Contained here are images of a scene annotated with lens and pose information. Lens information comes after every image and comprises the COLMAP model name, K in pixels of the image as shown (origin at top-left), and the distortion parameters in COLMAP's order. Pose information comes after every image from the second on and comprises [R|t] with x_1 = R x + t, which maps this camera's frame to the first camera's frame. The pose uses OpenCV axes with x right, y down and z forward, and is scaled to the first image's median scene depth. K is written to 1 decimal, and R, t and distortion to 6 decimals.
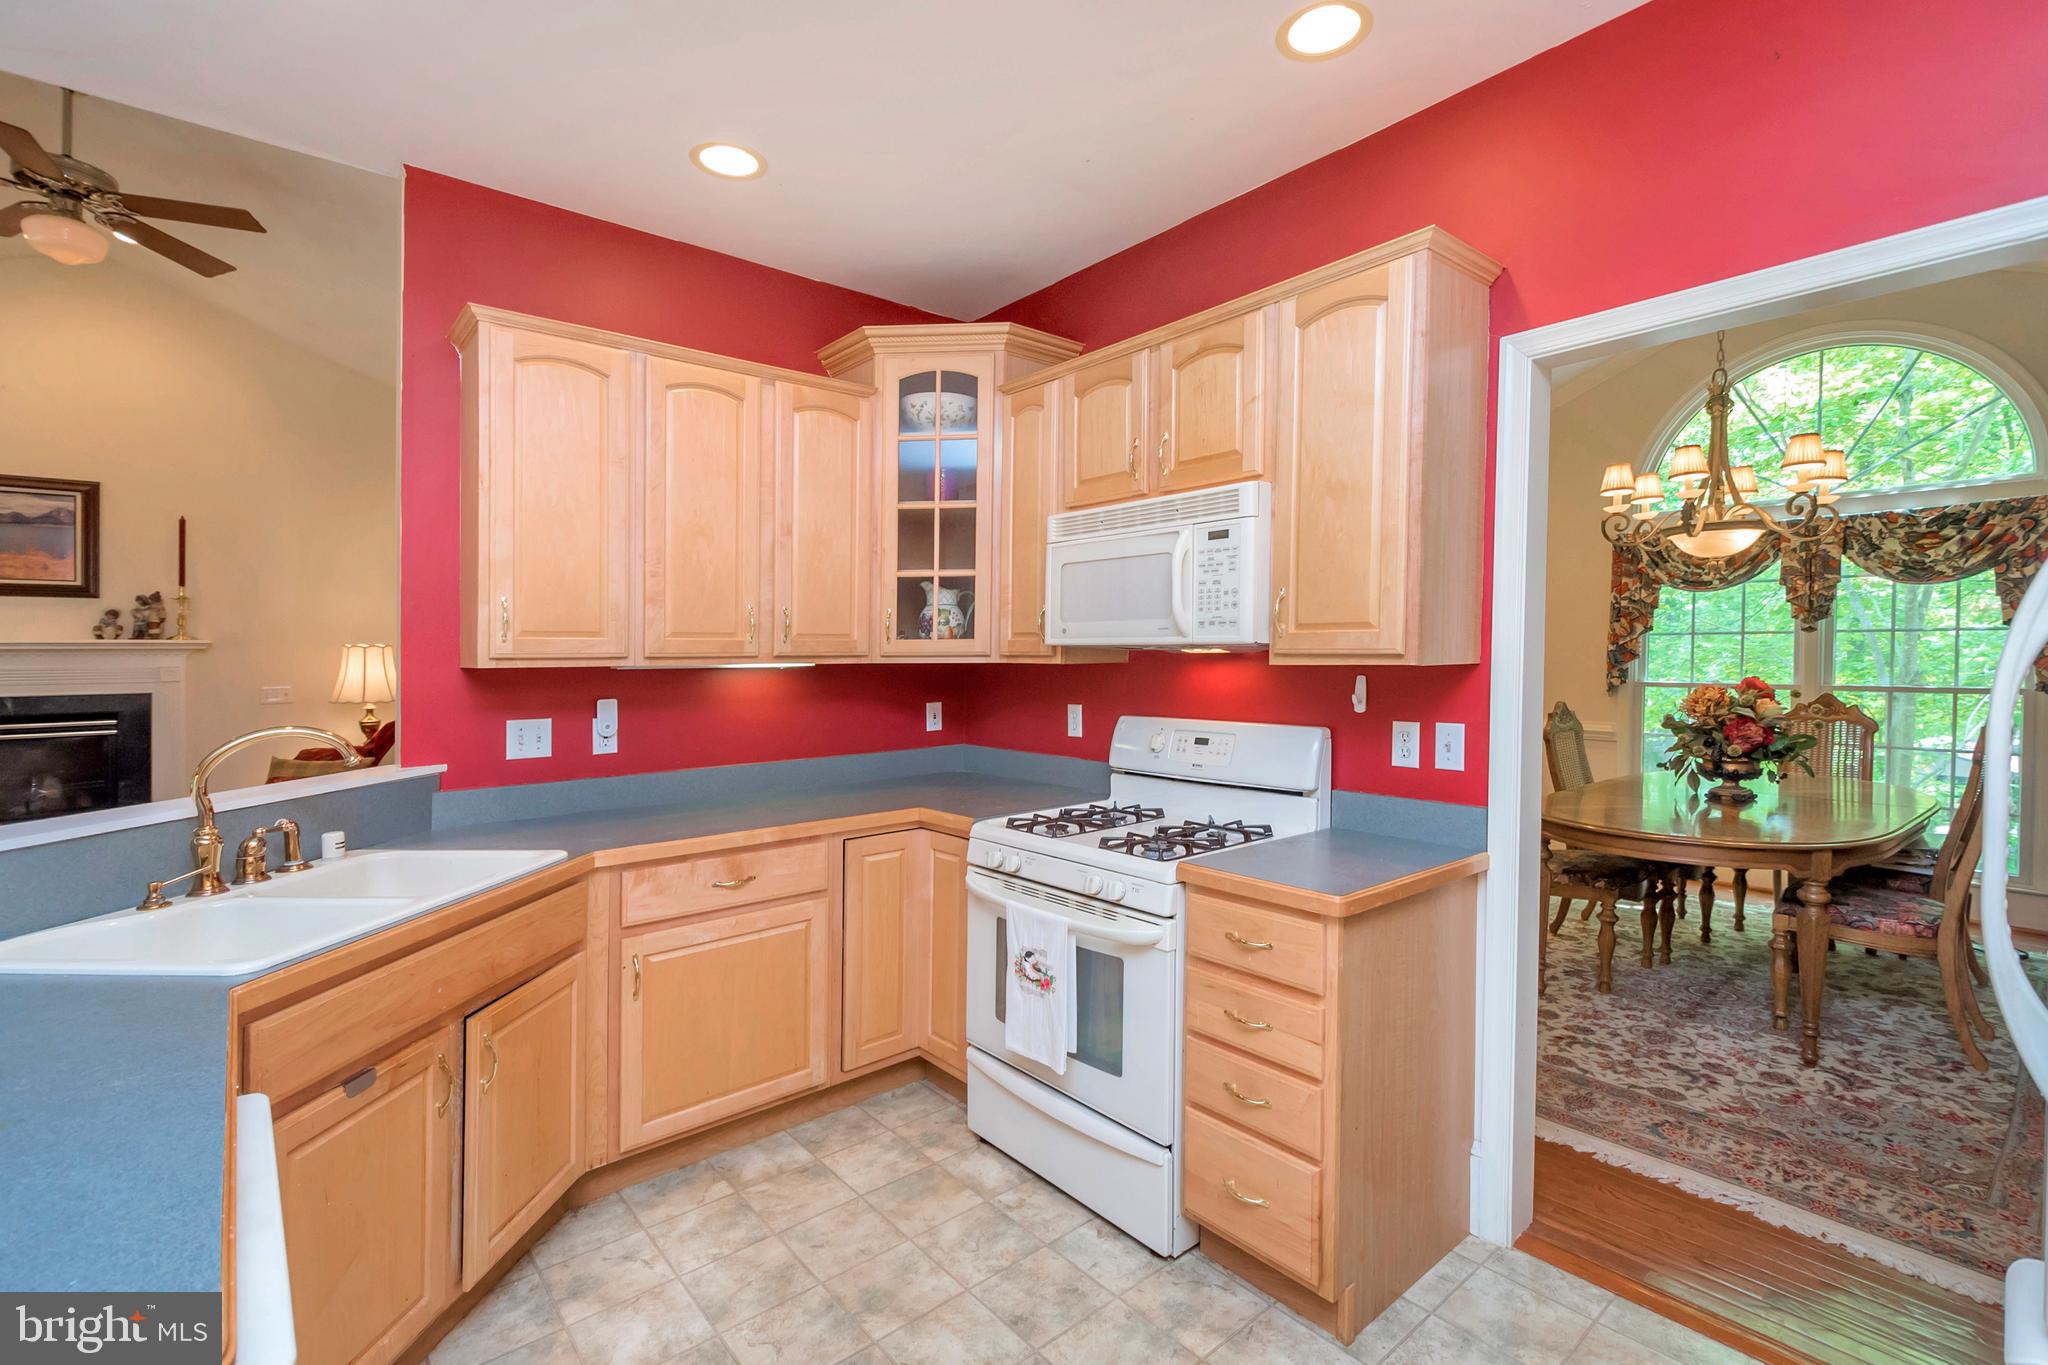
lens RADIAL K [[922.5, 0, 1041.5], [0, 922.5, 681.7], [0, 0, 1]] dist [0.012260, -0.005247]
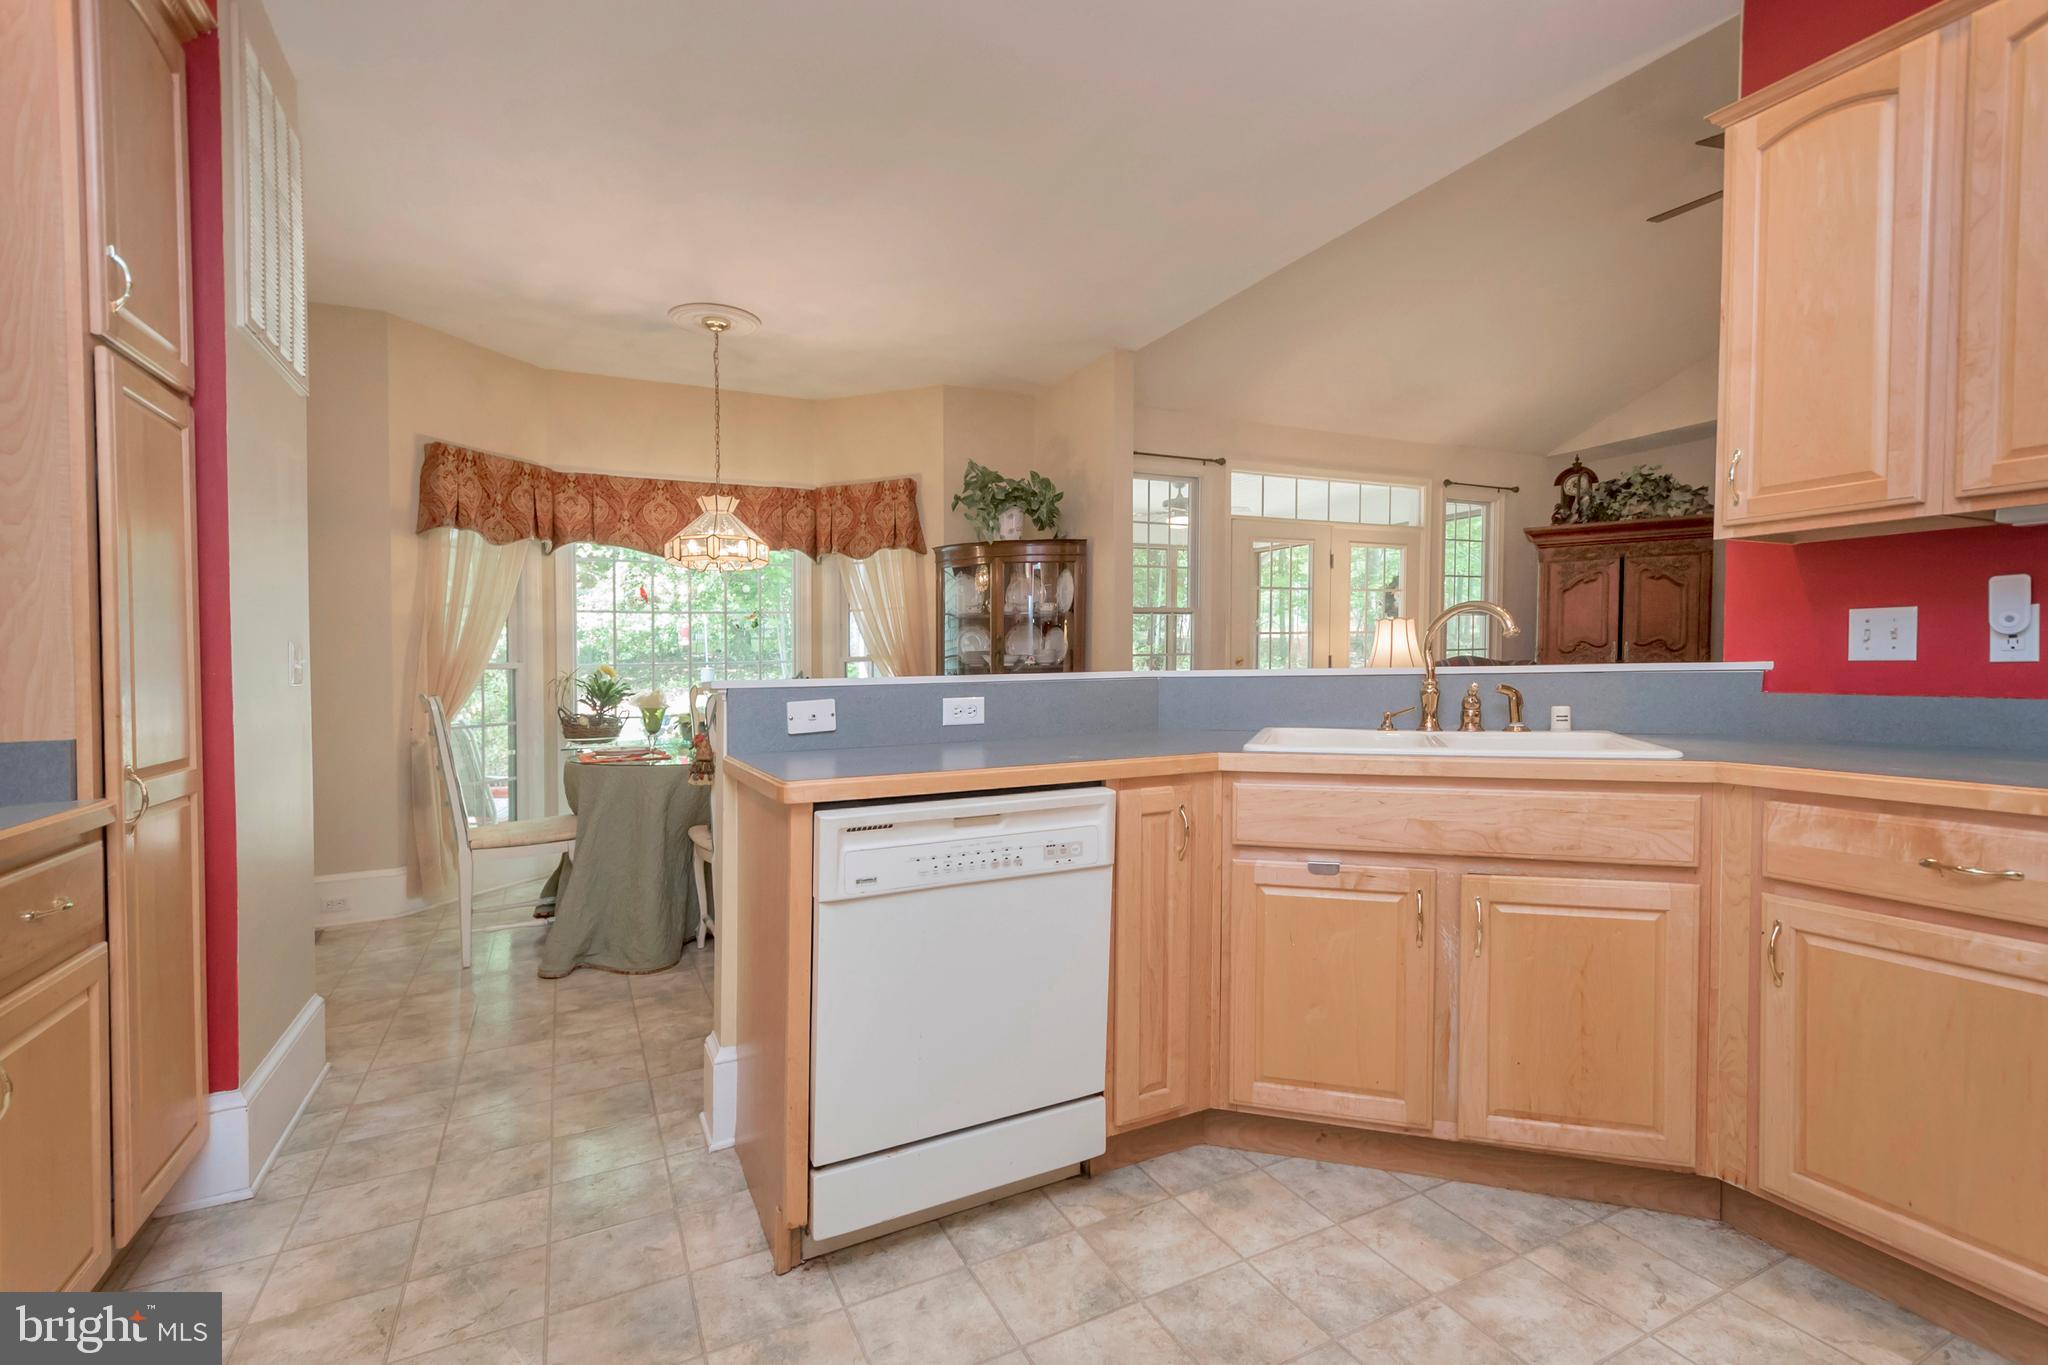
lens RADIAL K [[922.5, 0, 1021.5], [0, 922.5, 668.1], [0, 0, 1]] dist [0.012260, -0.005247]
pose [[-0.257593, 0.021720, -0.966009, 0.305355], [-0.012343, 0.999592, 0.025766, 0.072434], [0.966175, 0.018561, -0.257220, 0.493990]]
